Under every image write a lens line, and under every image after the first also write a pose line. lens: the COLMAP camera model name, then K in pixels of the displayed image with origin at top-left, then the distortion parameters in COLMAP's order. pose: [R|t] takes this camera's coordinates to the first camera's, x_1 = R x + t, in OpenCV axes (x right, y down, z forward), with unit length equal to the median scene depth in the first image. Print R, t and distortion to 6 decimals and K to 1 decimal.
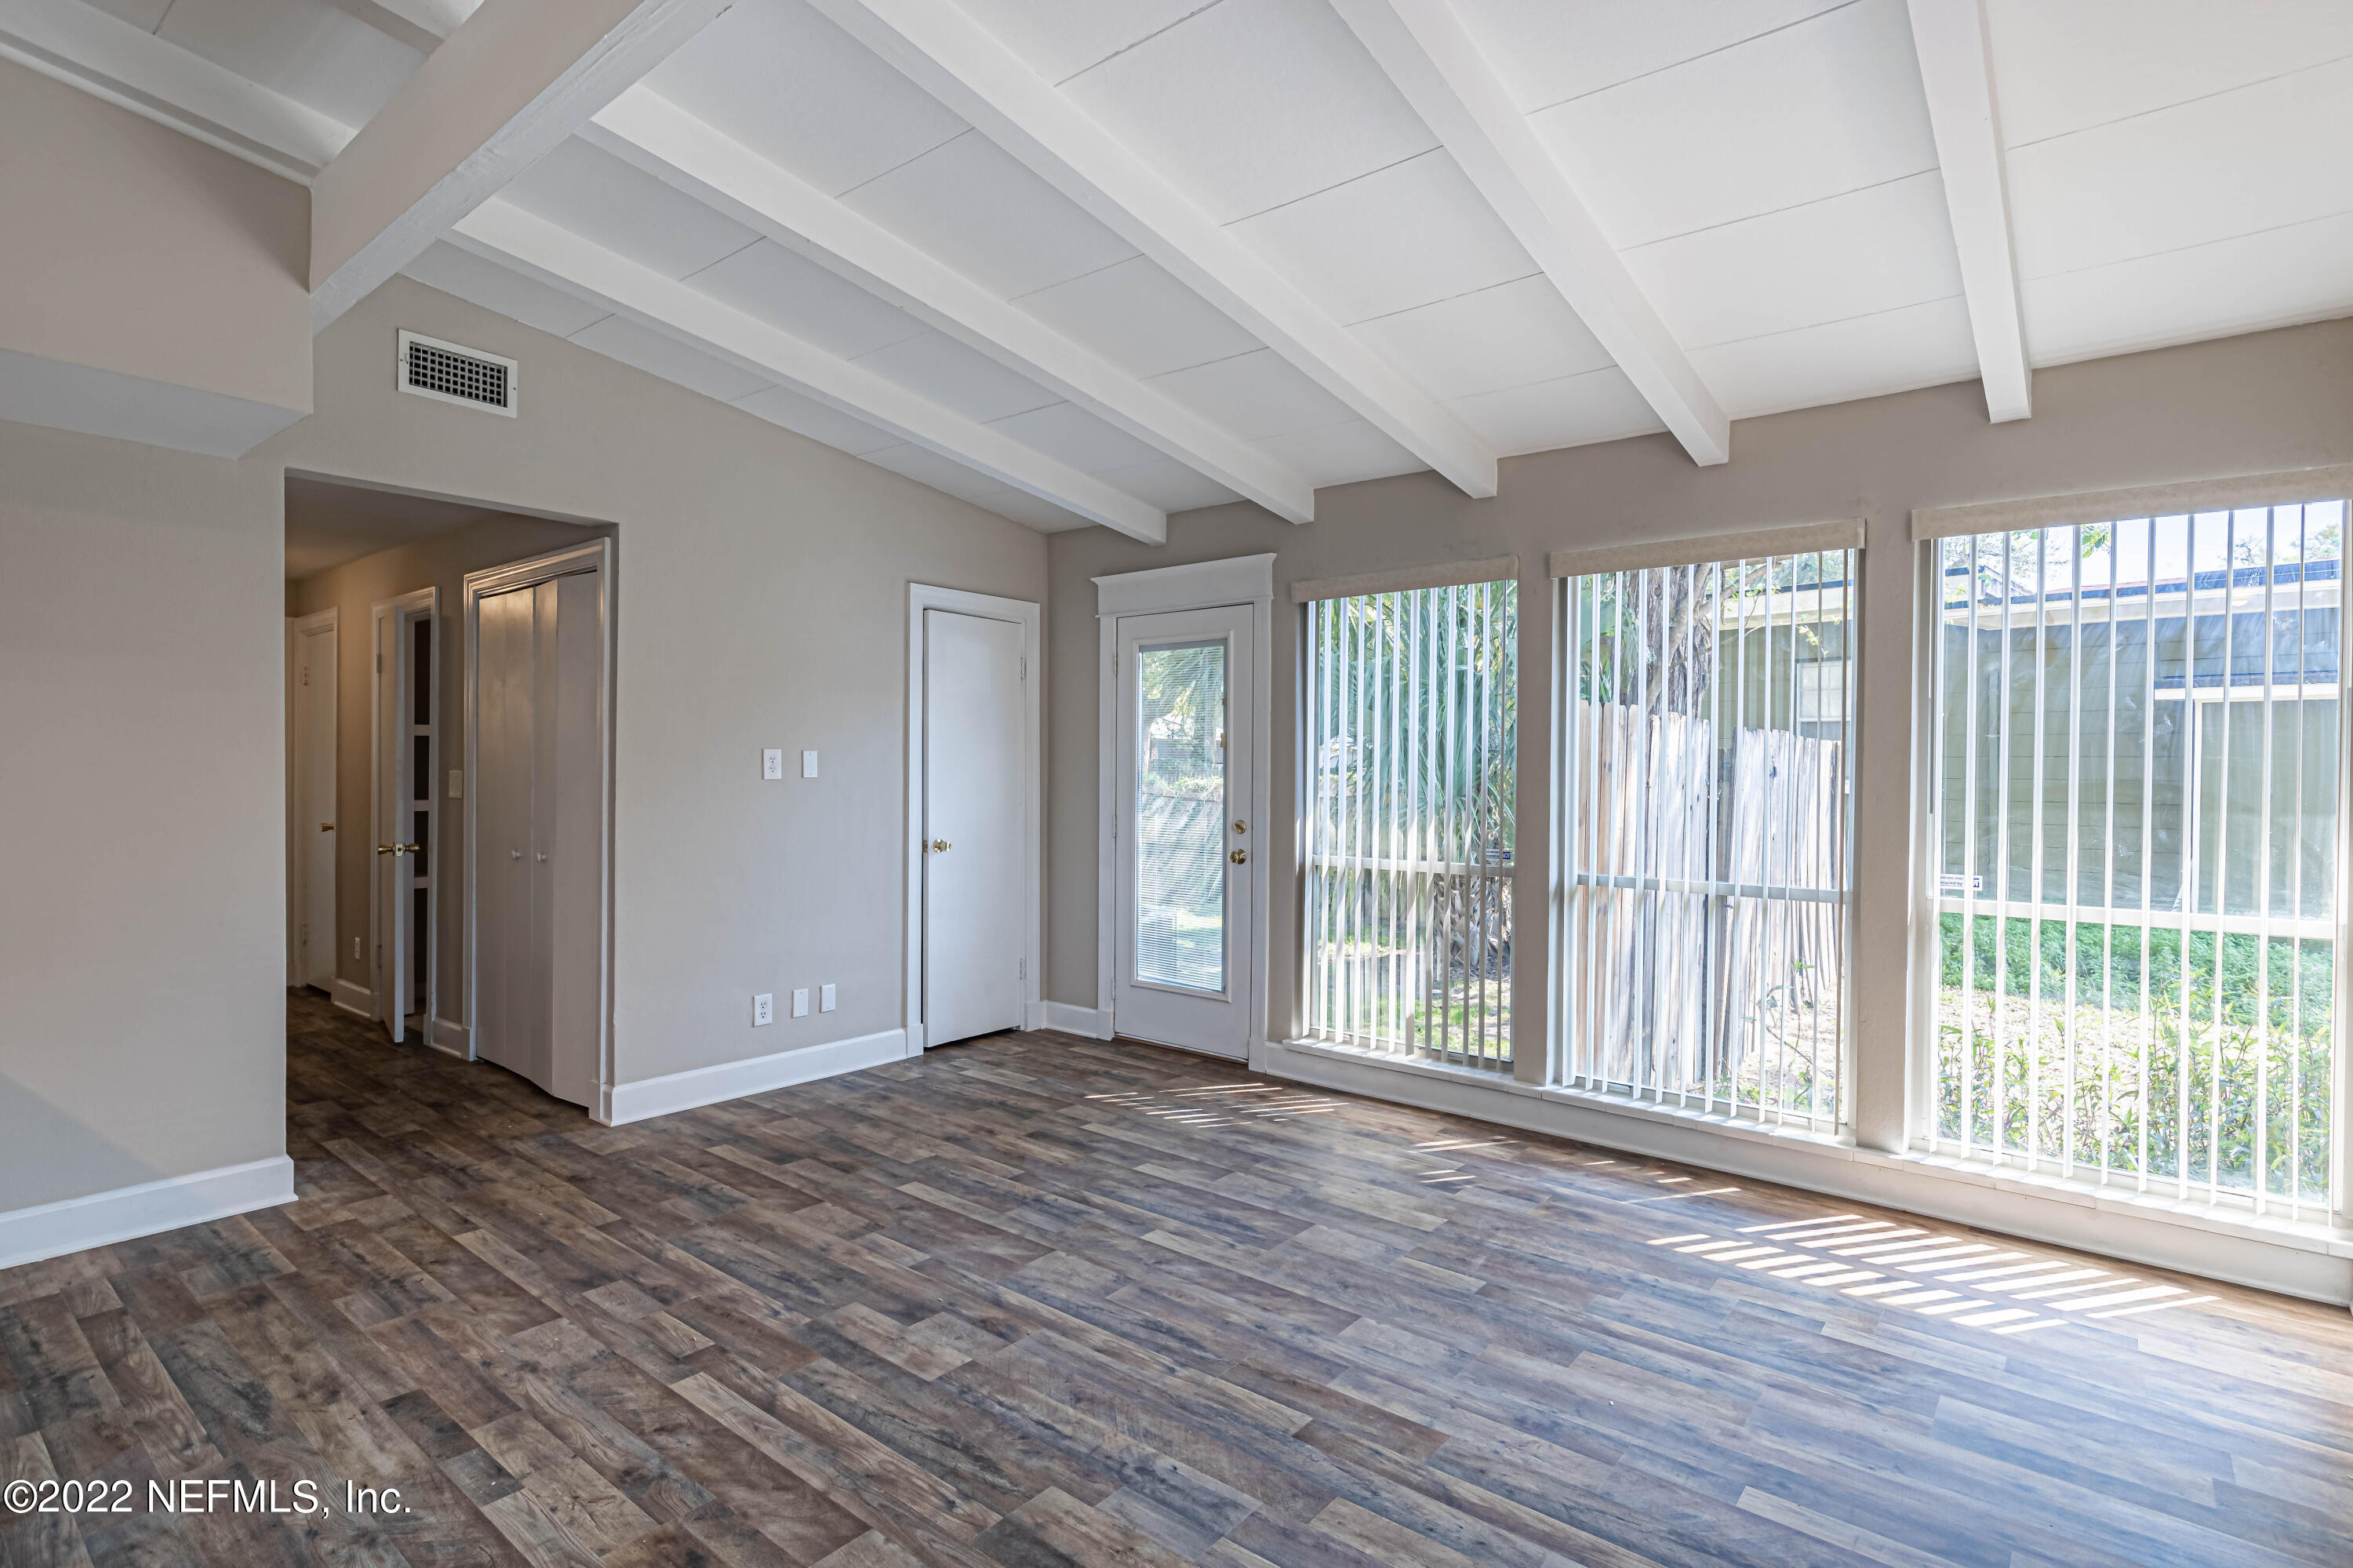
lens RADIAL K [[1147.3, 0, 1173.7], [0, 1147.3, 781.3], [0, 0, 1]] dist [0.000250, -0.000191]
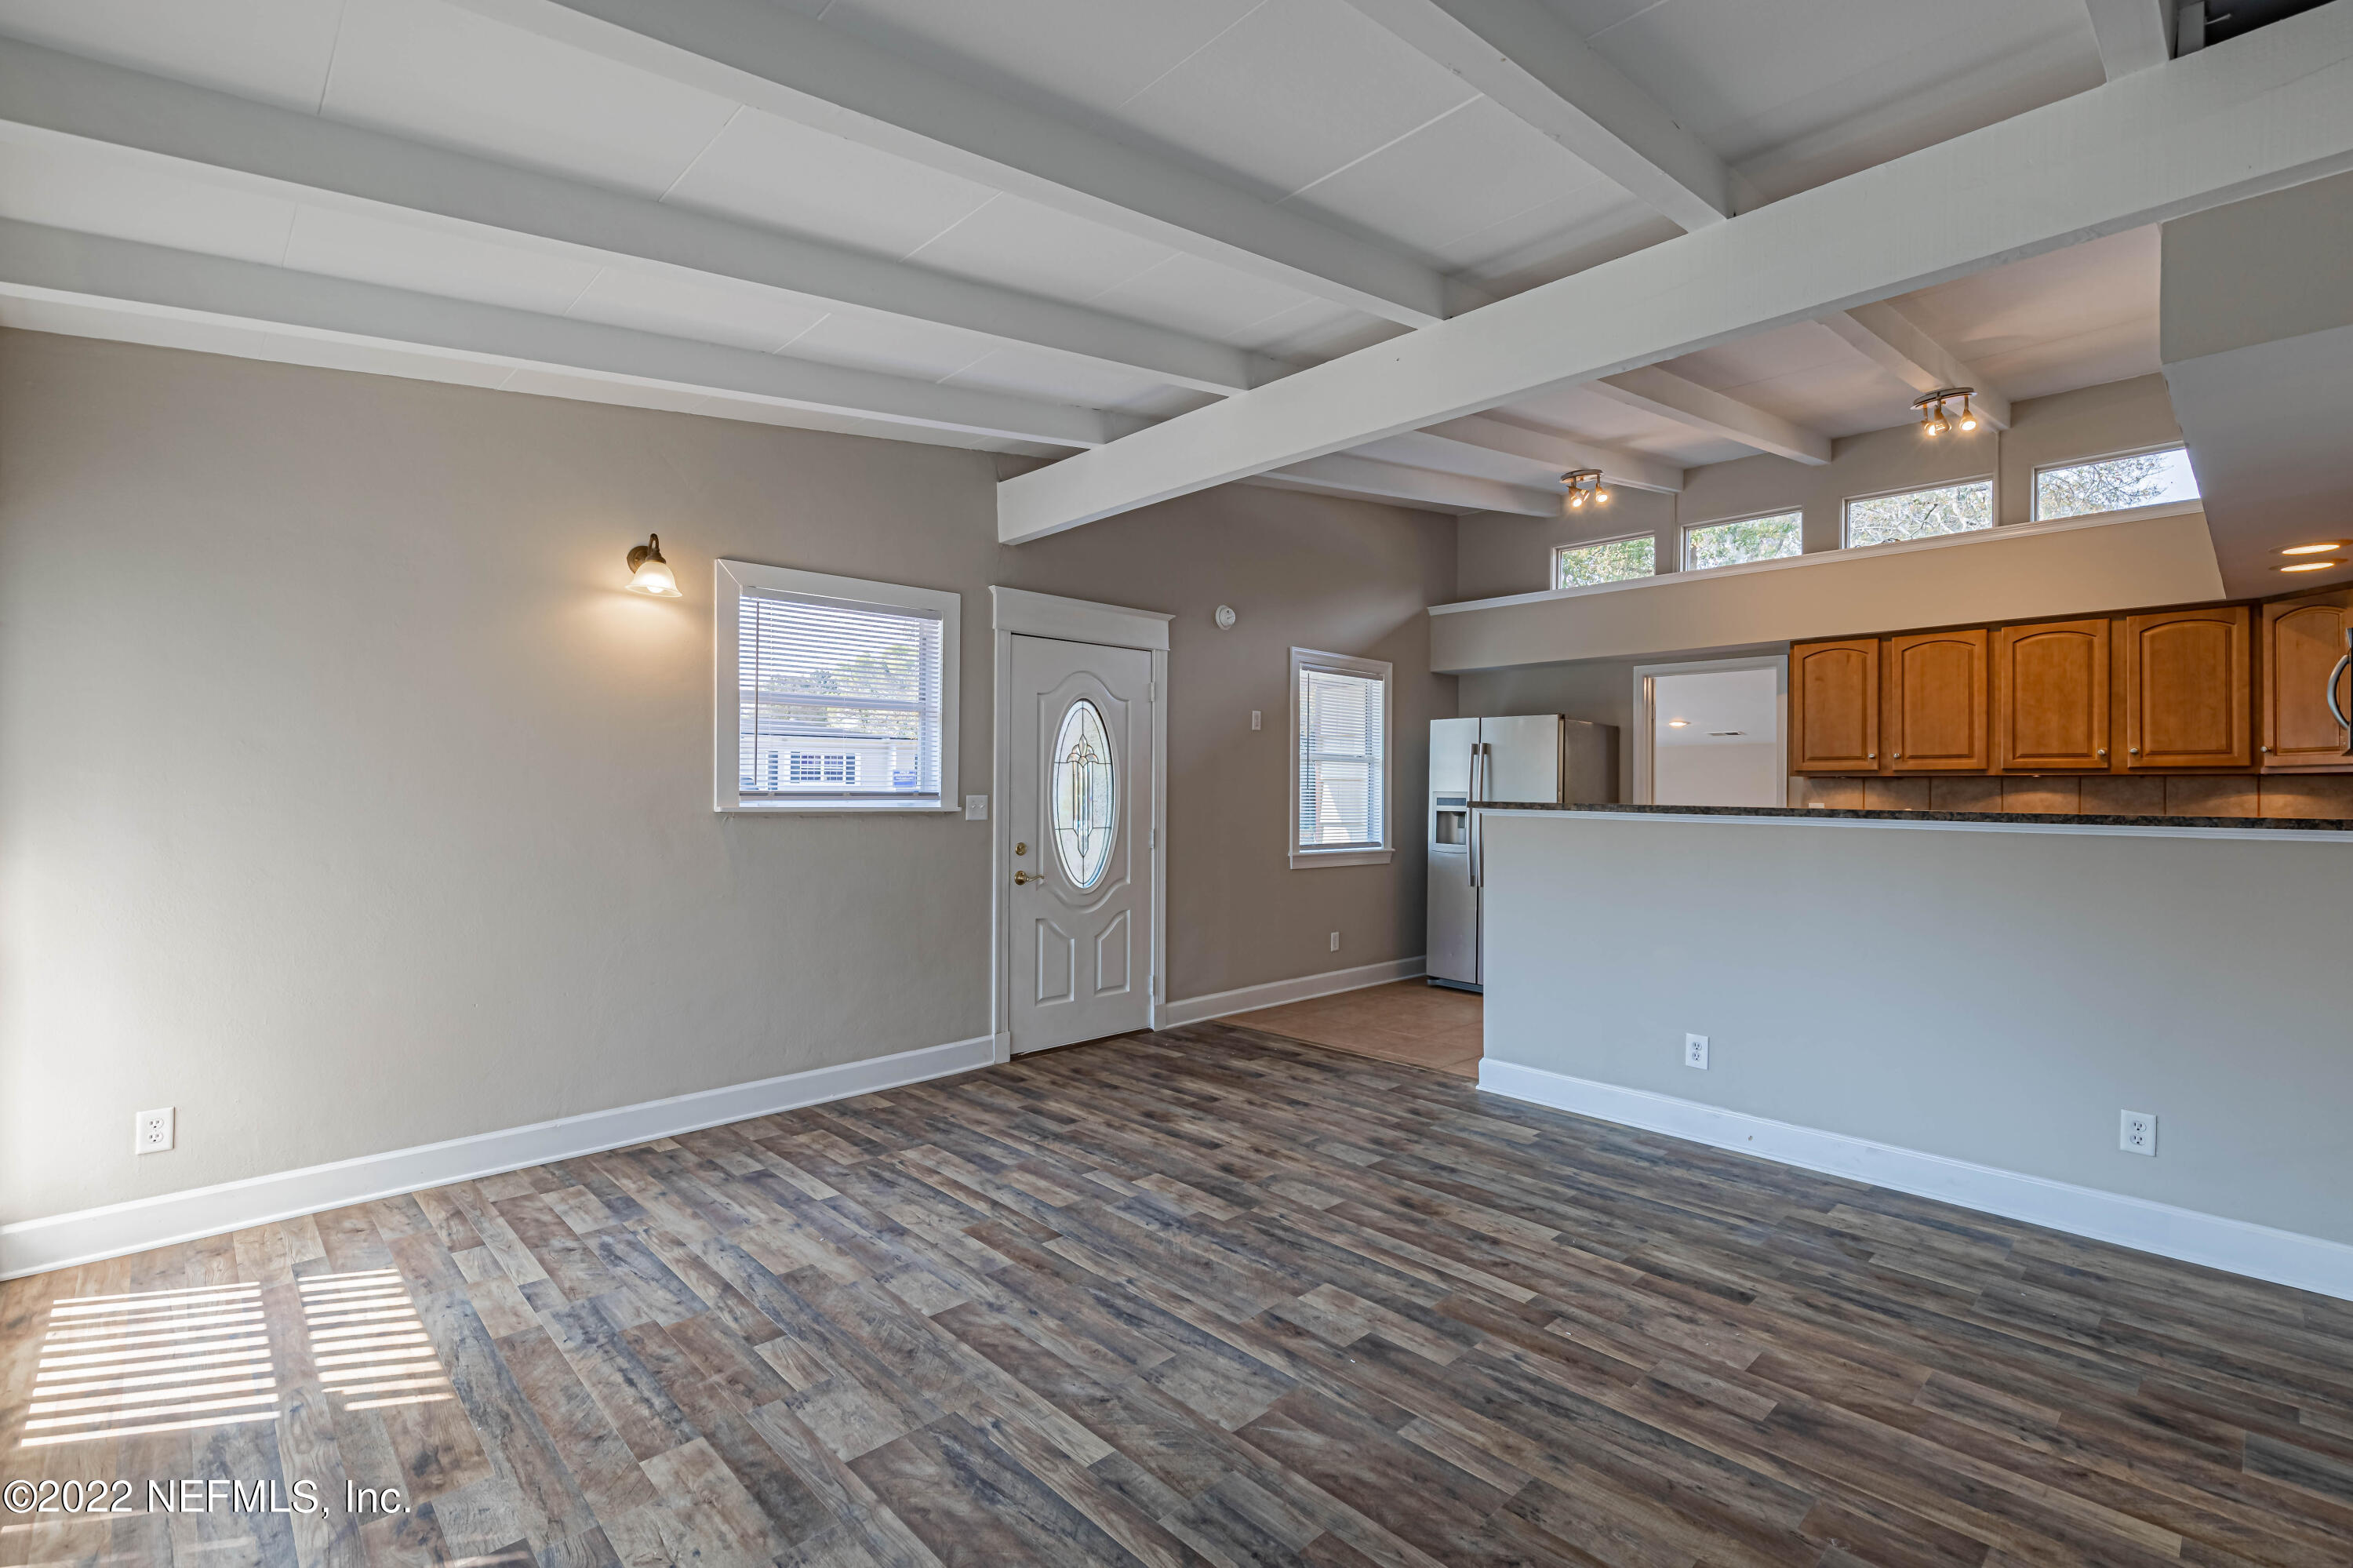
lens RADIAL K [[1056.0, 0, 1175.9], [0, 1056.0, 783.8], [0, 0, 1]] dist [0.008820, -0.001385]
pose [[-0.992359, -0.017862, 0.122086, -0.133538], [-0.017298, 0.999834, 0.005676, -0.014062], [-0.122167, 0.003520, -0.992503, 1.583910]]
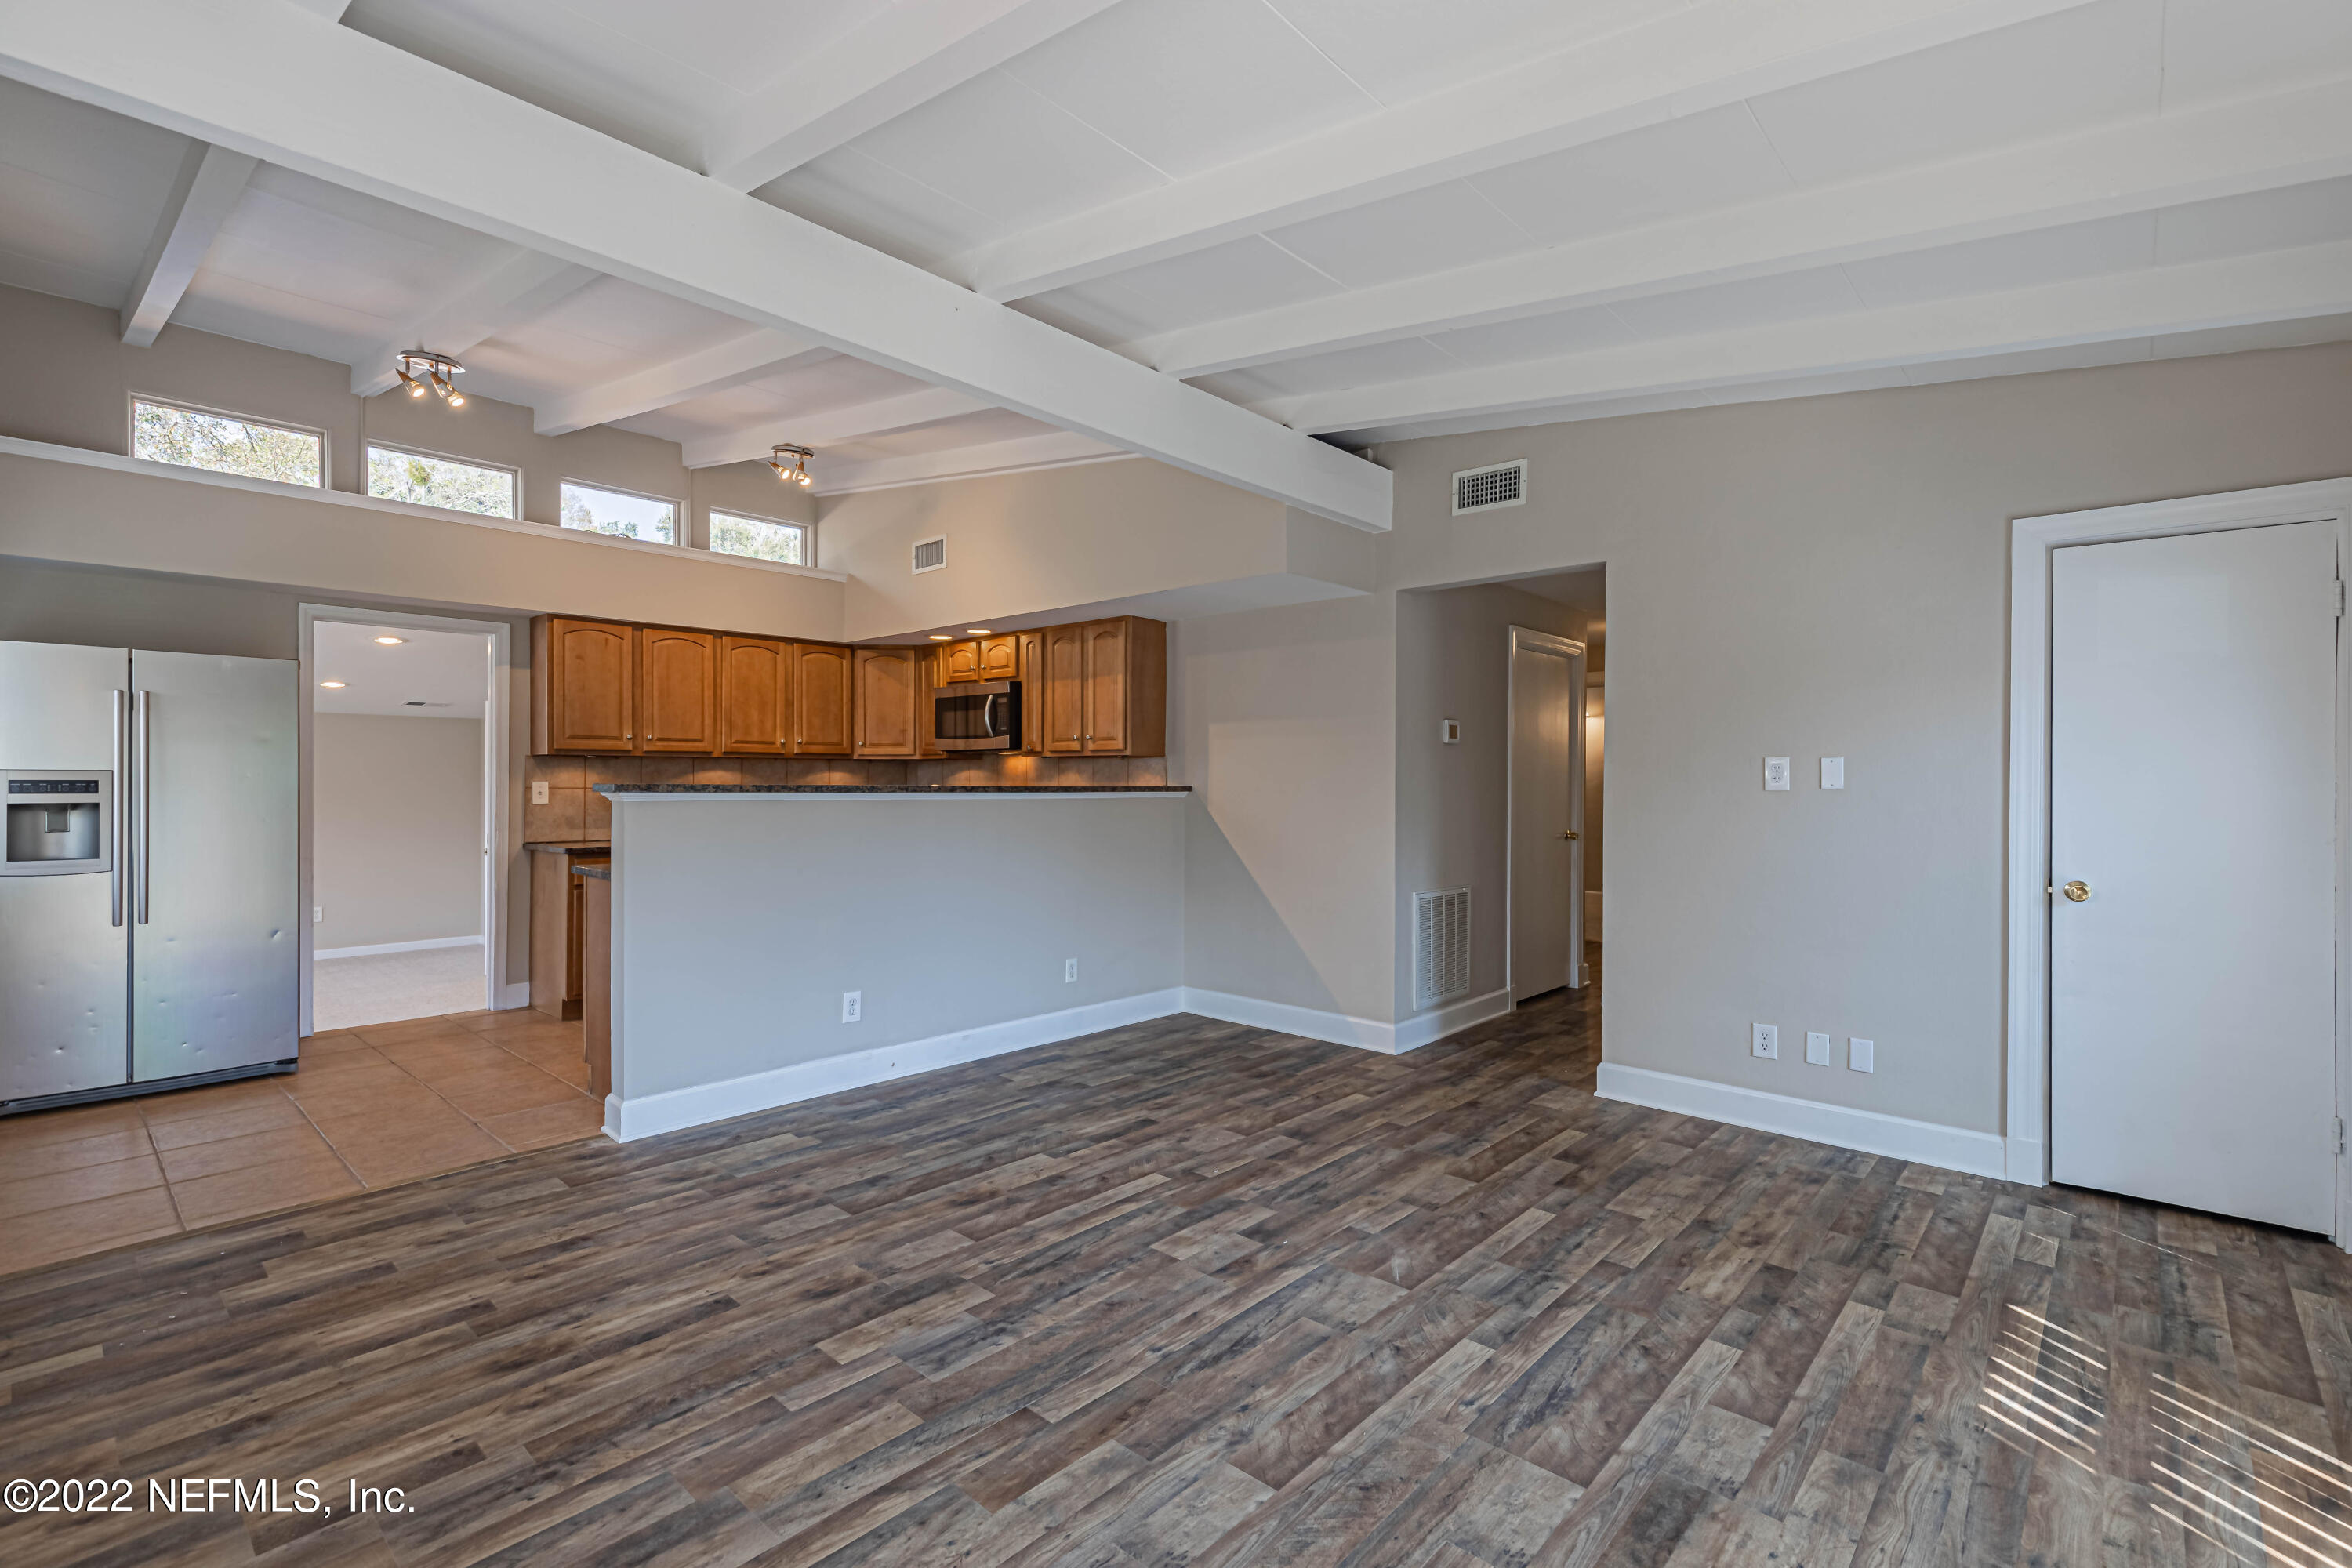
lens RADIAL K [[1055.5, 0, 1182.5], [0, 1055.5, 780.1], [0, 0, 1]] dist [0.008820, -0.001385]
pose [[-0.050140, -0.009231, -0.998700, 0.718521], [-0.015524, 0.999844, -0.008462, 0.006449], [0.998622, 0.015080, -0.050275, 0.802506]]
